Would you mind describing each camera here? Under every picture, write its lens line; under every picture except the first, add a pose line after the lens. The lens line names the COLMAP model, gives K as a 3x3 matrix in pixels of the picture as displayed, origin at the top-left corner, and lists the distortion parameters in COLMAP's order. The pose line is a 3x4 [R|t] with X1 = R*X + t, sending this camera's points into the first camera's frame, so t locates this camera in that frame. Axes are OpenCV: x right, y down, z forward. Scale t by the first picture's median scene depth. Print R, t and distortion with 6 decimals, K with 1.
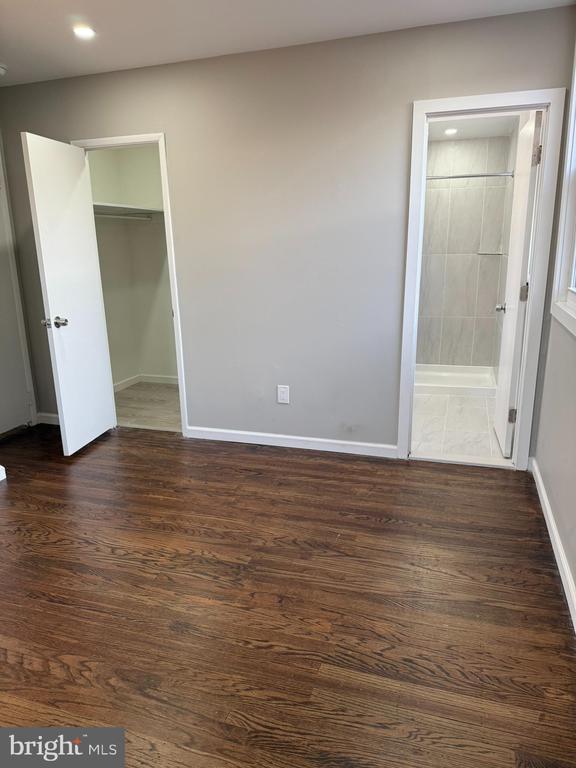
lens RADIAL K [[528.8, 0, 287.0], [0, 528.8, 385.9], [0, 0, 1]] dist [-0.004059, -0.028037]
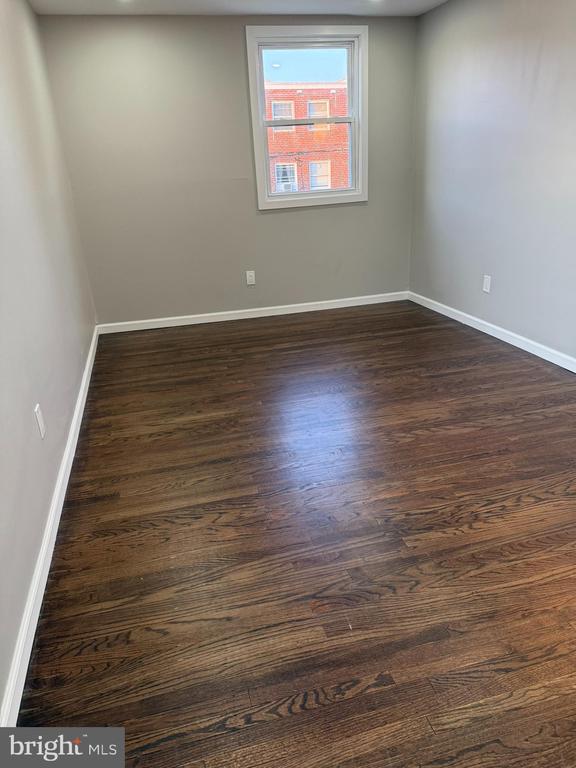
lens RADIAL K [[528.8, 0, 285.6], [0, 528.8, 381.9], [0, 0, 1]] dist [-0.004059, -0.028037]
pose [[-0.840025, 0.255995, -0.478356, 0.473796], [-0.079512, 0.814079, 0.575286, -0.384799], [0.536690, 0.521289, -0.663492, 1.471925]]
